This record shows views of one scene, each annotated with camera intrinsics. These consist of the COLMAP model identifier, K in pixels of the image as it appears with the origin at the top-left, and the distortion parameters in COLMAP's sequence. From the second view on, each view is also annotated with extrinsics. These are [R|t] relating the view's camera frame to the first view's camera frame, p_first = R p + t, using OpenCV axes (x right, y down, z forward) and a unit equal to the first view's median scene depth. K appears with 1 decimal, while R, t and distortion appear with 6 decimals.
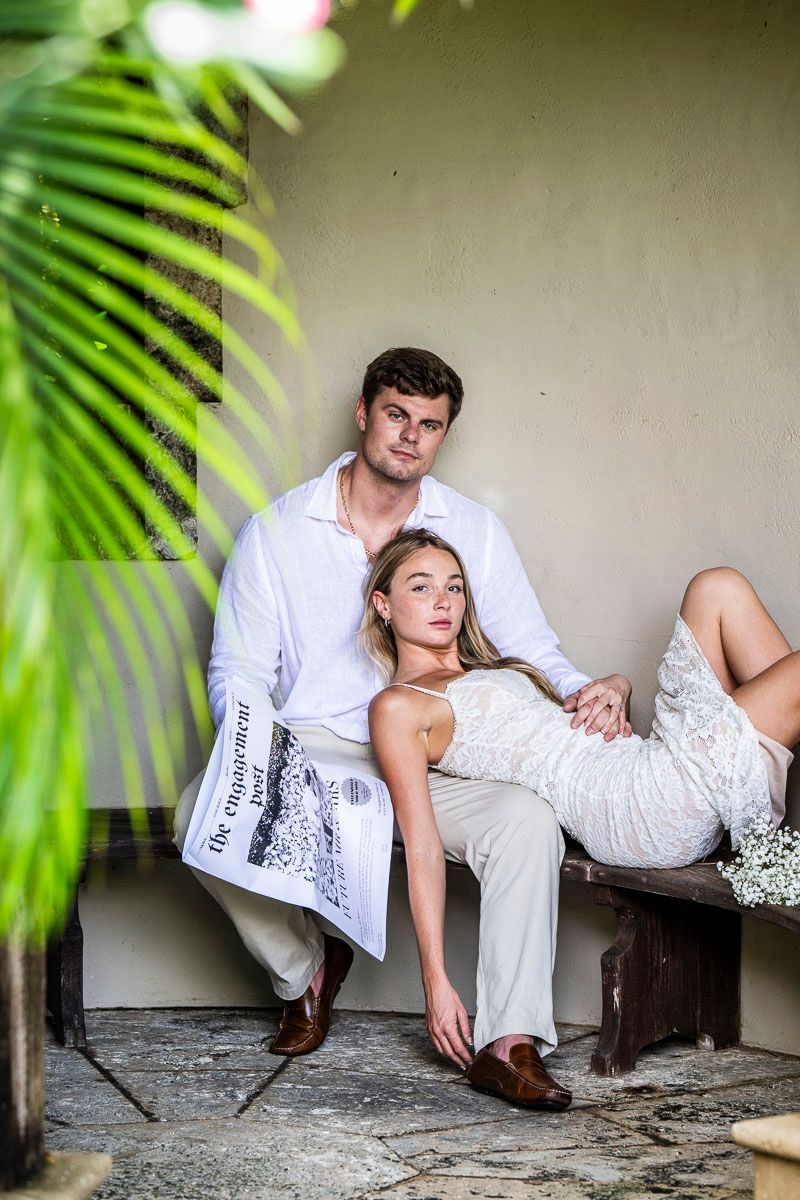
lens RADIAL K [[4493.5, 0, 384.1], [0, 4493.5, 567.6], [0, 0, 1]] dist [0.139372, 0.000000]
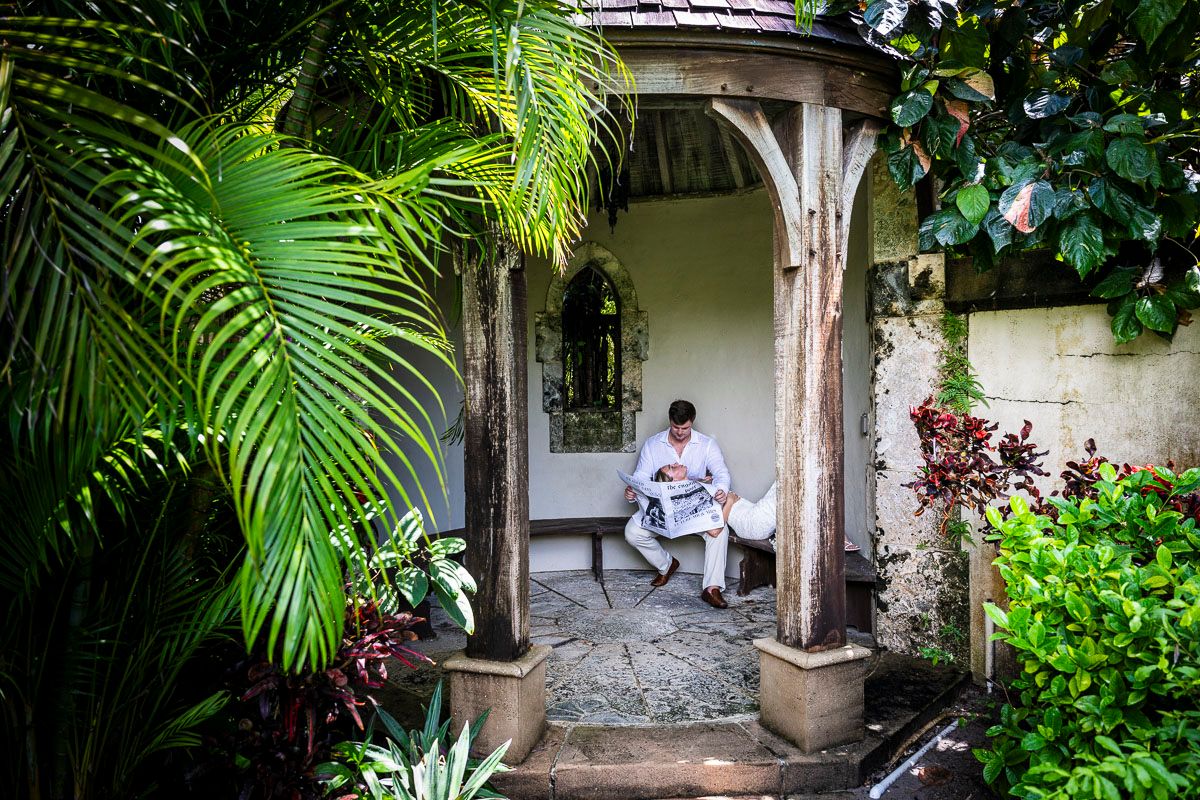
lens RADIAL K [[907.9, 0, 564.1], [0, 907.9, 393.2], [0, 0, 1]] dist [0.003831, -0.014187]
pose [[0.982455, -0.010065, -0.186227, 0.049110], [-0.000853, 0.998290, -0.058455, -0.007761], [0.186497, 0.057588, 0.980766, 0.256086]]
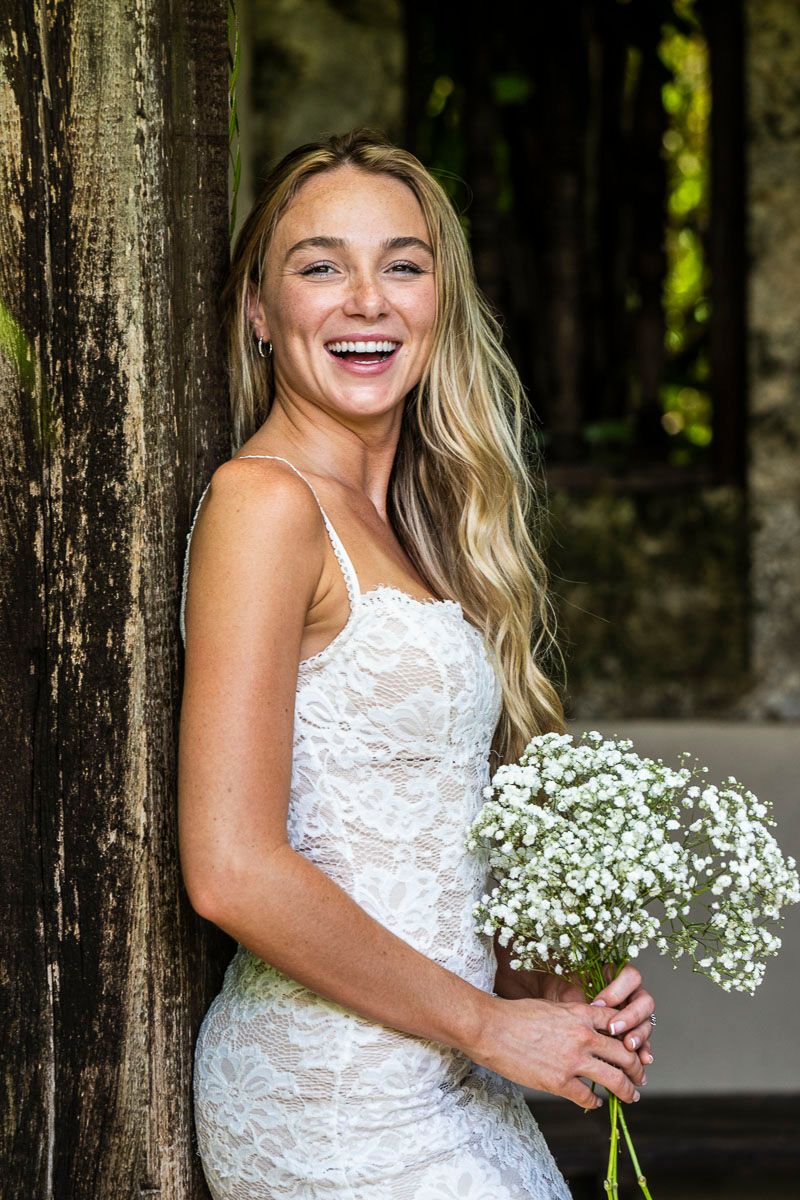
lens RADIAL K [[6026.1, 0, 400.4], [0, 6026.1, 601.4], [0, 0, 1]] dist [0.042212, 0.000000]
pose [[0.982081, -0.000801, -0.188458, 0.073371], [-0.003222, 0.999773, -0.021040, -0.000774], [0.188433, 0.021271, 0.981856, 0.125551]]
